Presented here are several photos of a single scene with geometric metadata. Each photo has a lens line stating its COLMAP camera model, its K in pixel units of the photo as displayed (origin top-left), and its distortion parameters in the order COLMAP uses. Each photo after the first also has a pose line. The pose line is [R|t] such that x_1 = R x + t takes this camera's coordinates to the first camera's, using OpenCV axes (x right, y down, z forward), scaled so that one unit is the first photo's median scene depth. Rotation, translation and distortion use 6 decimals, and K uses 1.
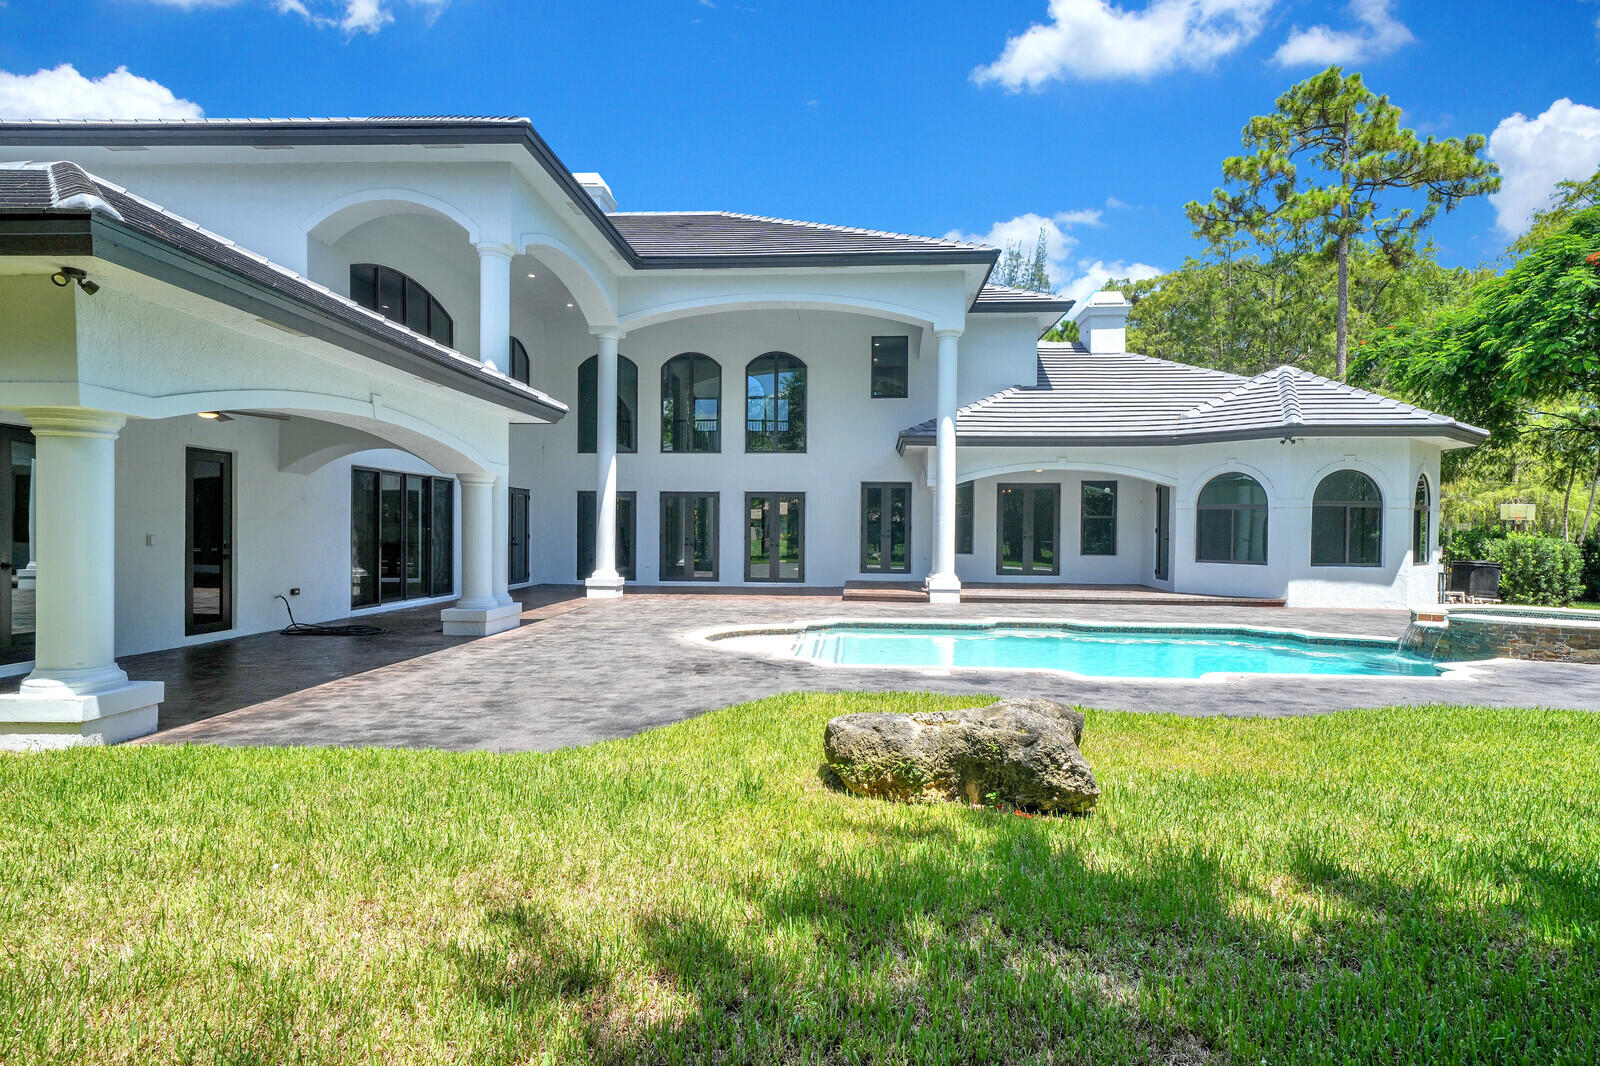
lens RADIAL K [[912.3, 0, 800.0], [0, 912.3, 533.0], [0, 0, 1]] dist [0.022382, 0.000683]
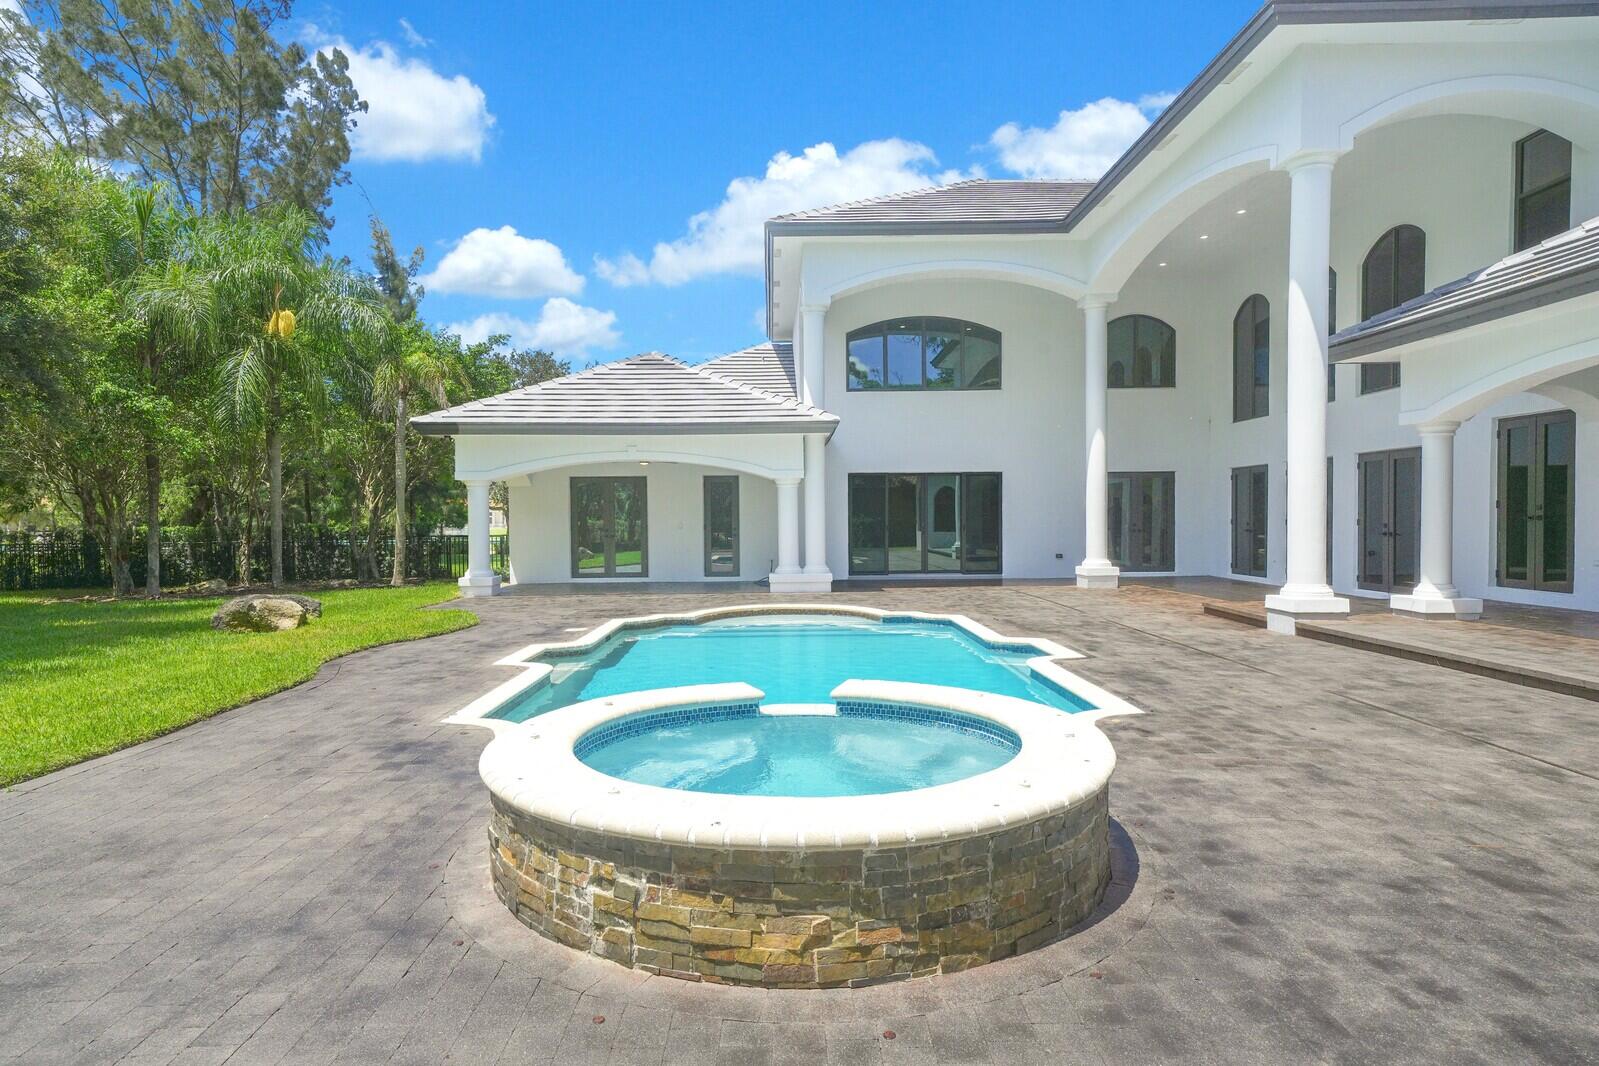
lens RADIAL K [[911.8, 0, 799.5], [0, 911.8, 533.0], [0, 0, 1]] dist [0.022382, 0.000683]
pose [[0.098991, 0.005649, -0.995072, 0.688030], [0.016291, 0.999841, 0.007297, 0.003318], [0.994955, -0.016933, 0.098883, 0.614038]]
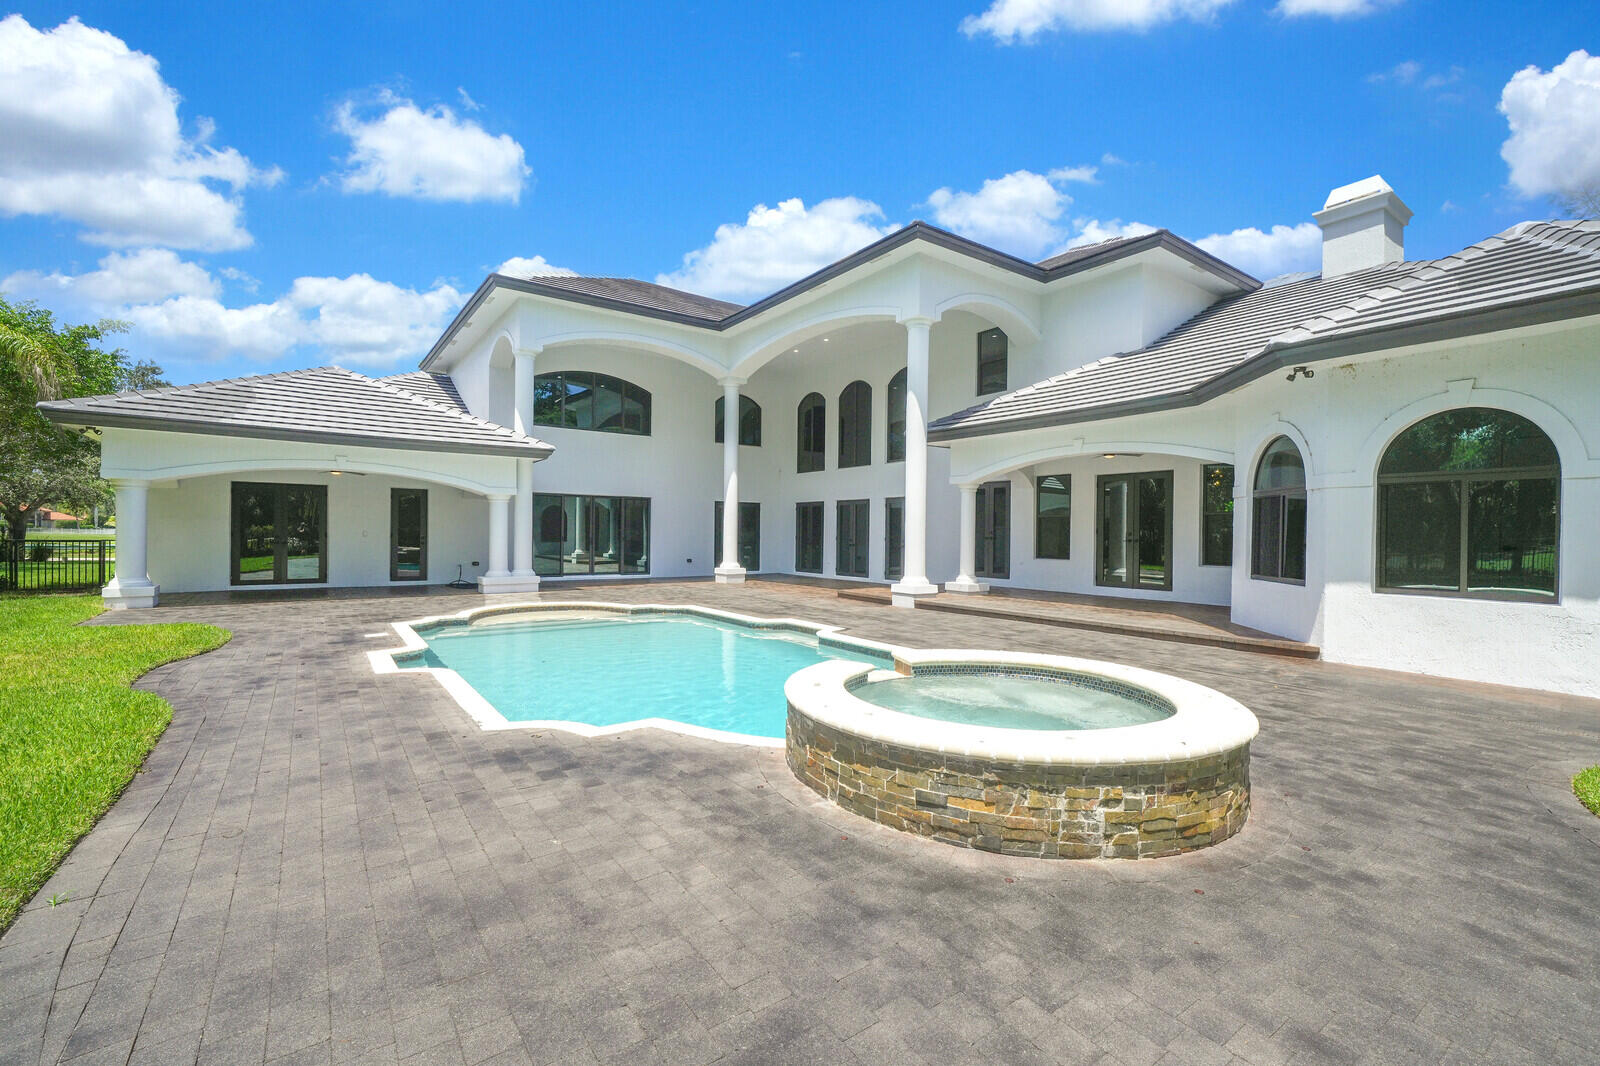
lens RADIAL K [[678.4, 0, 800.0], [0, 678.4, 533.0], [0, 0, 1]] dist [0.005996, 0.000620]
pose [[0.650017, -0.002130, -0.759917, 0.604529], [-0.000443, 0.999995, -0.003182, 0.001872], [0.759920, 0.002405, 0.650013, 0.443010]]
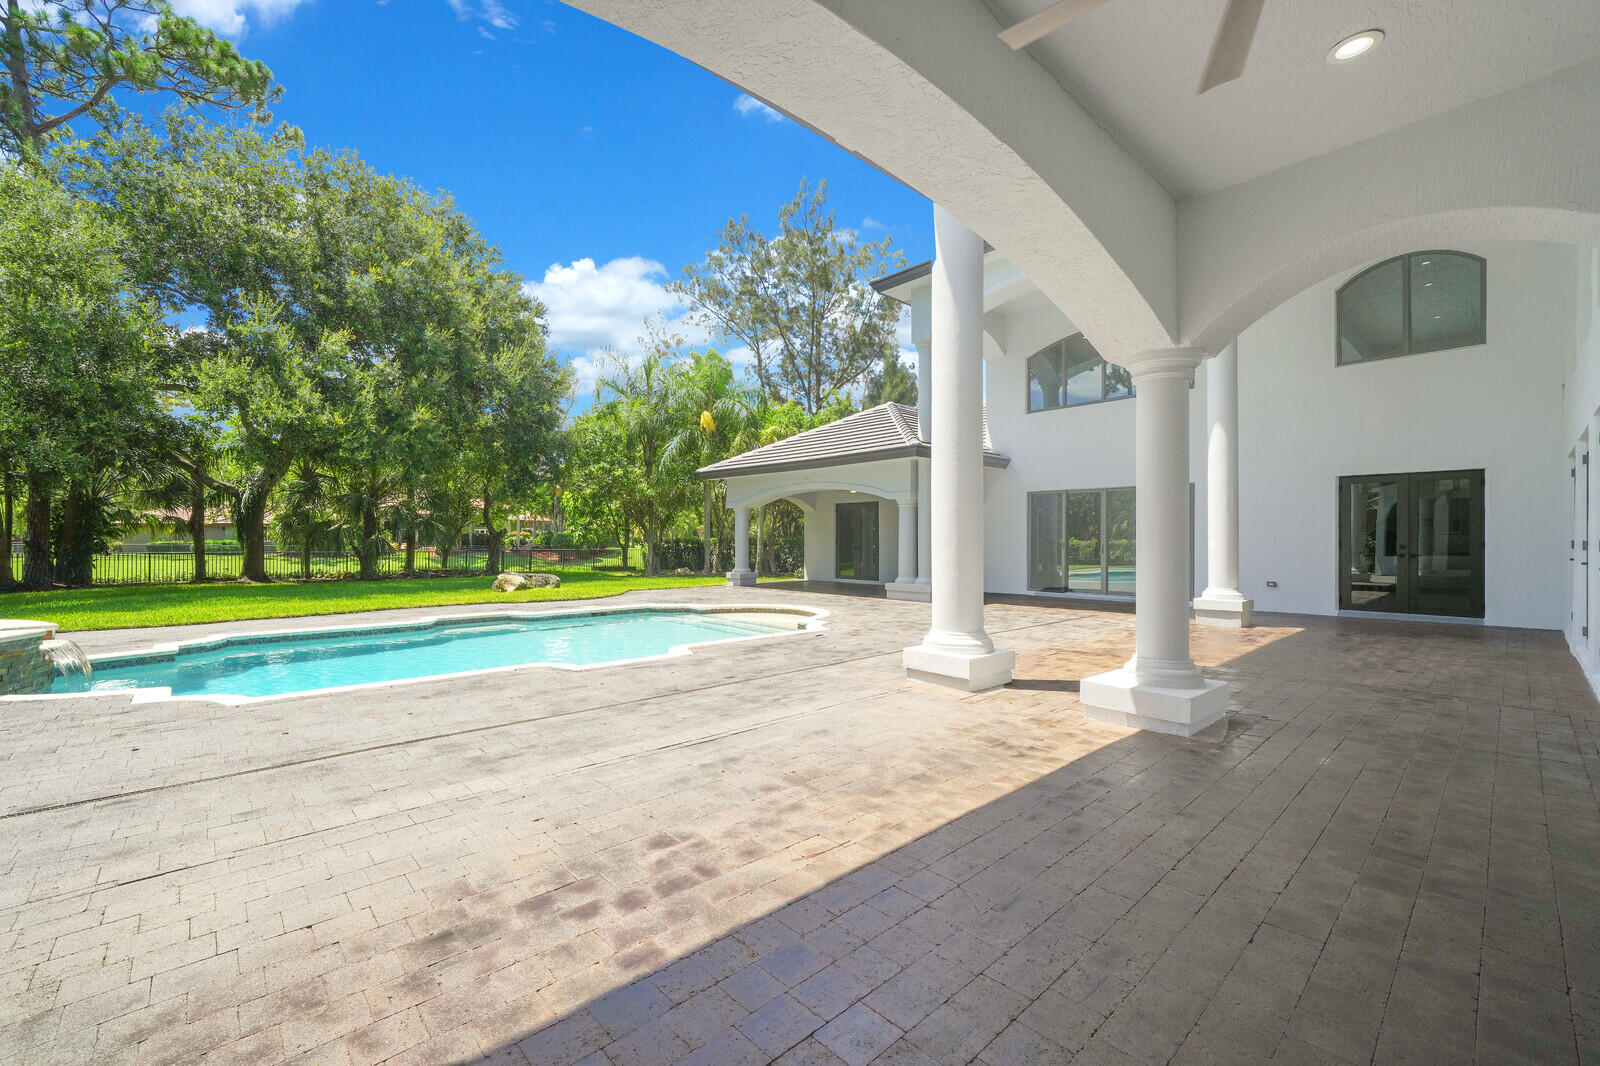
lens RADIAL K [[657.5, 0, 800.0], [0, 657.5, 533.0], [0, 0, 1]] dist [-0.002077, -0.000146]
pose [[-0.682146, -0.018366, -0.730986, 0.401424], [-0.004844, 0.999776, -0.020599, 0.009374], [0.731200, -0.010510, -0.682082, 1.120996]]
